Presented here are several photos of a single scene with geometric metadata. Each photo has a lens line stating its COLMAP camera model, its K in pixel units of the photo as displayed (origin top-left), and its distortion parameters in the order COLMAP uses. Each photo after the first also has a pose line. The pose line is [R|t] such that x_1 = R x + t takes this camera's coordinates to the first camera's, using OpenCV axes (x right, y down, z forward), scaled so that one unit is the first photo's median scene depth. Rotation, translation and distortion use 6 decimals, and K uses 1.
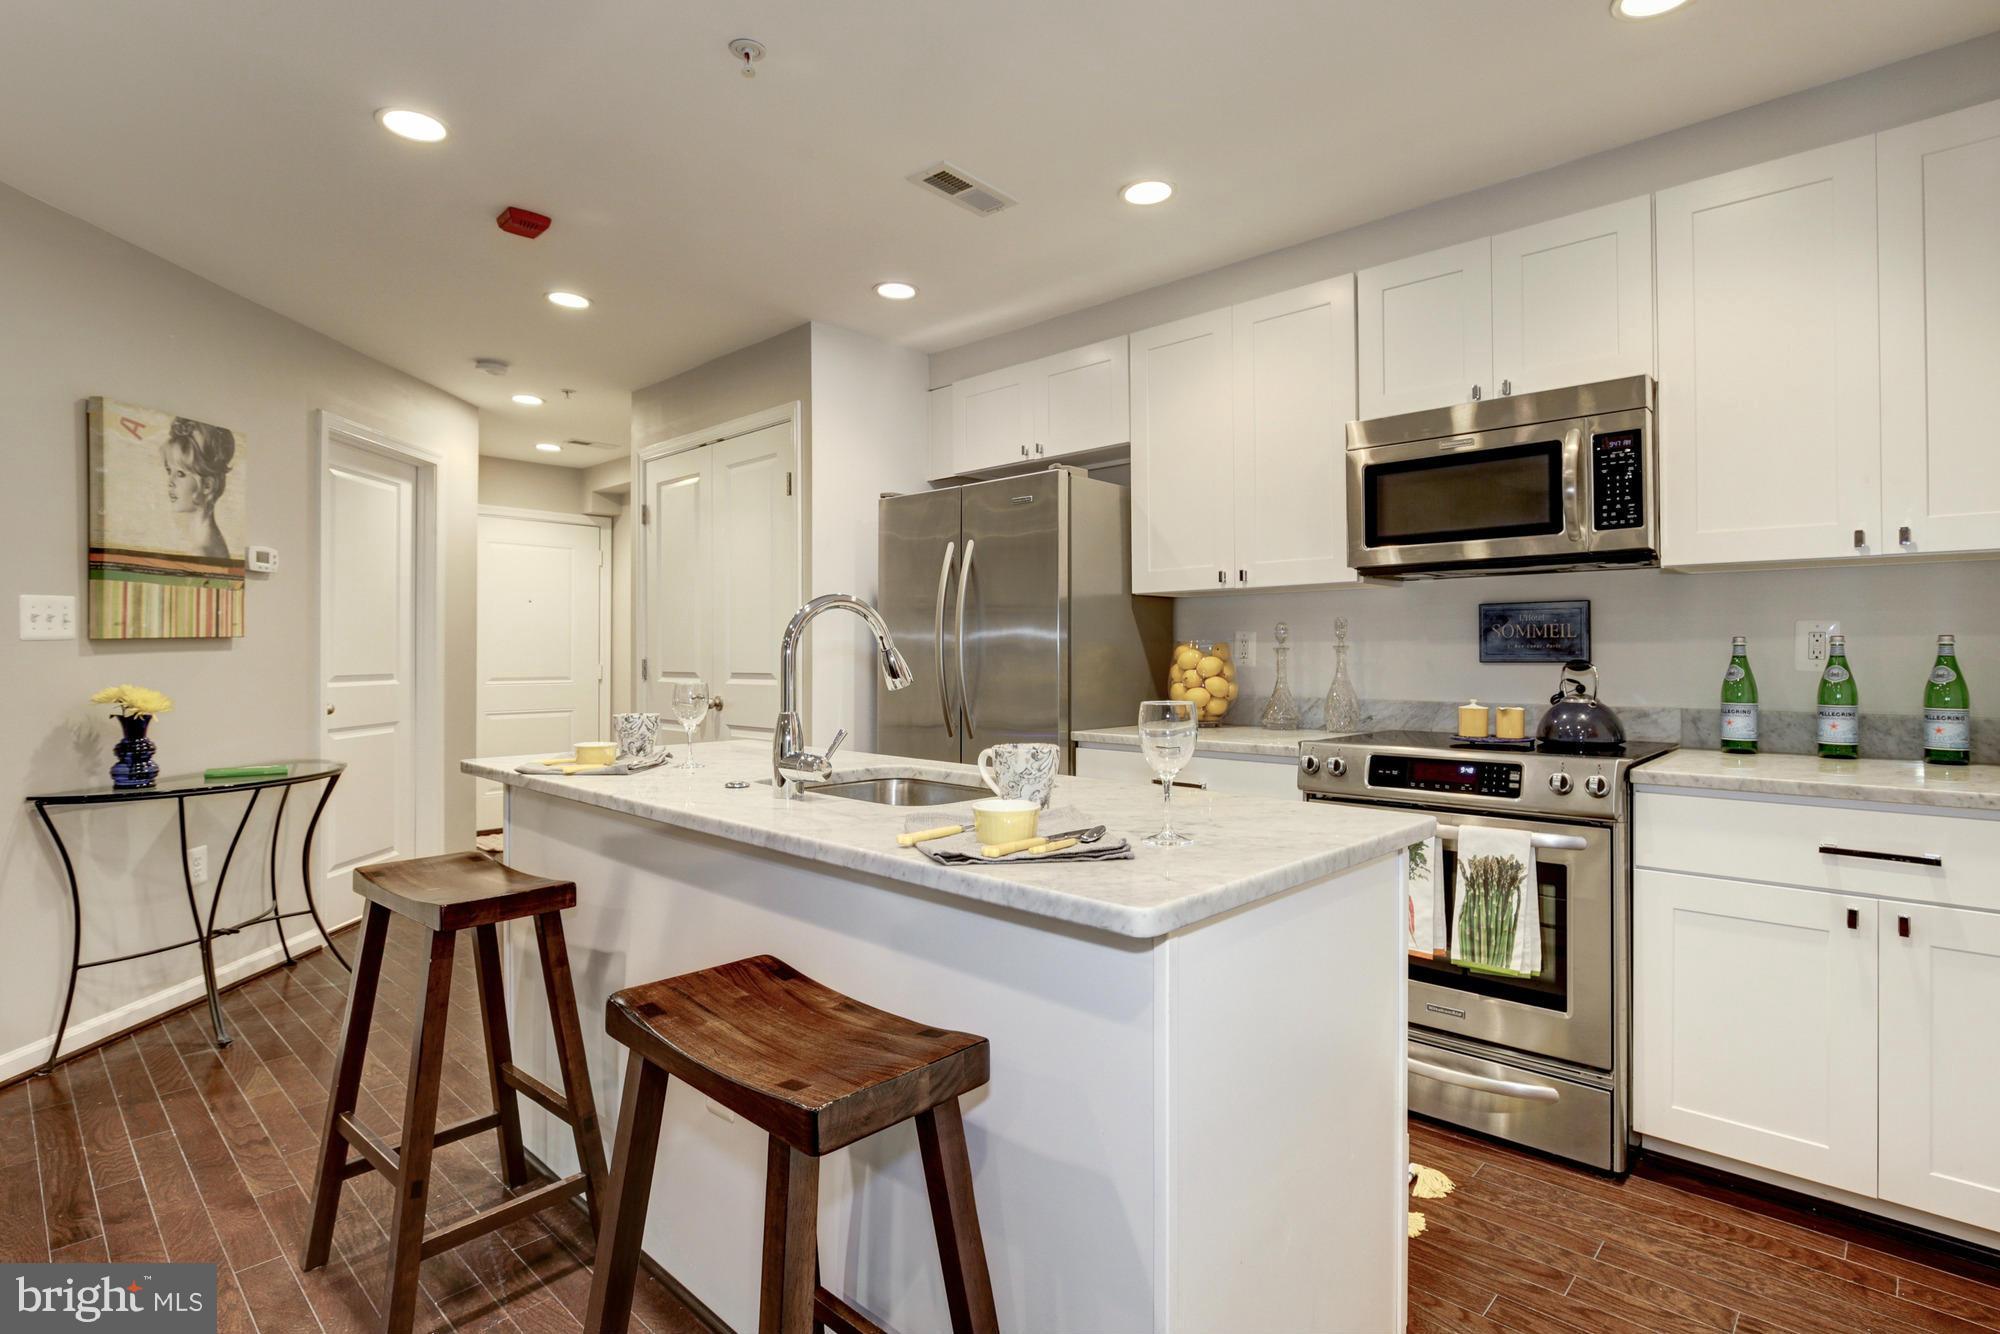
lens RADIAL K [[984.6, 0, 1029.7], [0, 984.6, 651.5], [0, 0, 1]] dist [-0.015143, -0.000400]
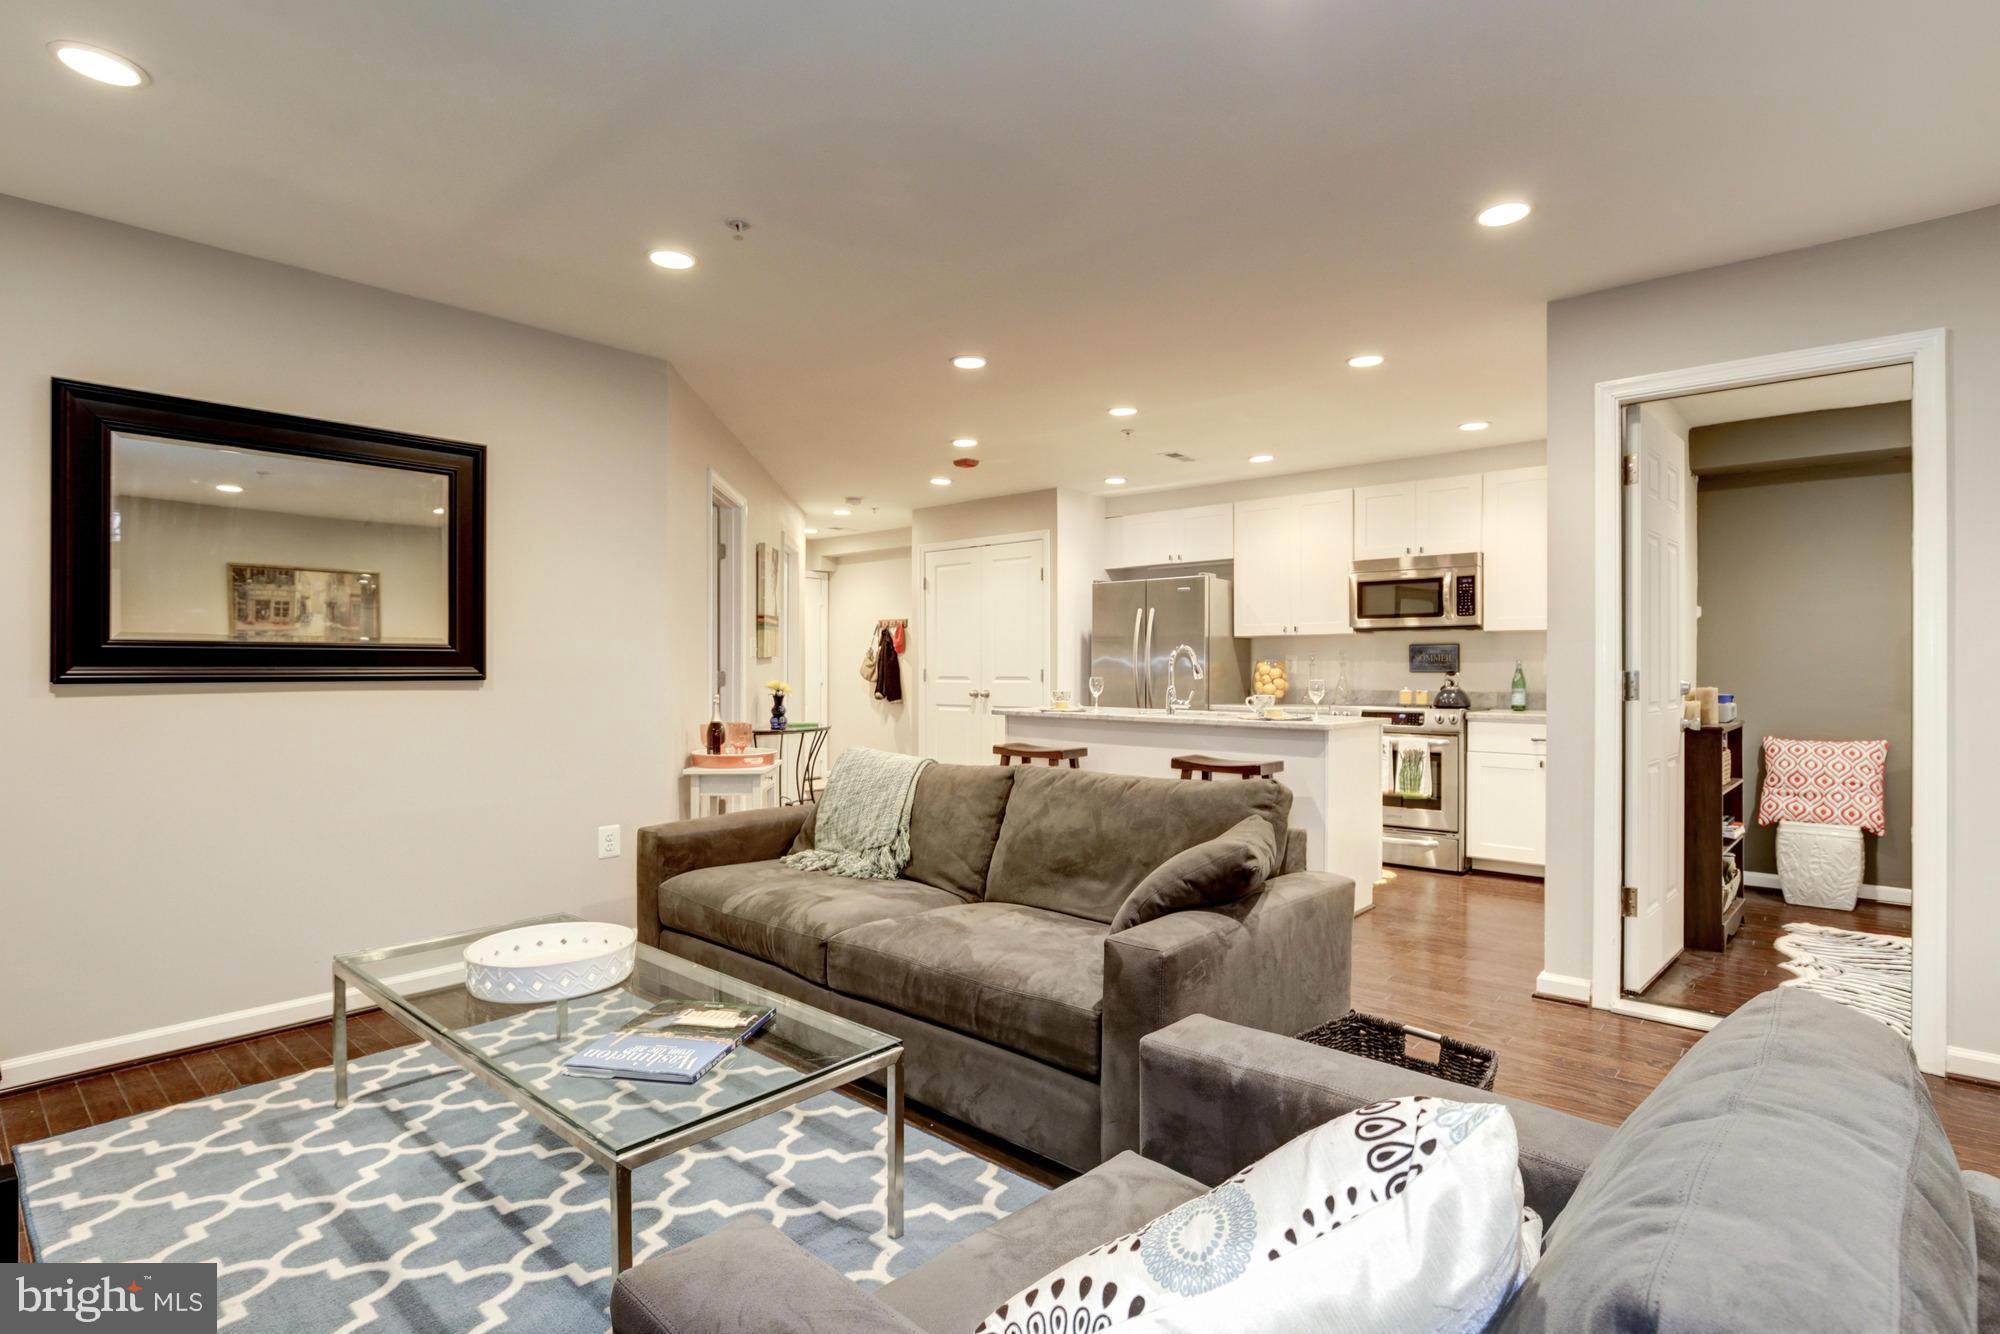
lens RADIAL K [[984.2, 0, 1000.0], [0, 984.2, 667.0], [0, 0, 1]] dist [-0.001008, -0.000226]
pose [[0.999801, 0.003511, 0.019653, -0.518284], [-0.003571, 0.999989, 0.003040, -0.002563], [-0.019642, -0.003110, 0.999802, -1.226332]]
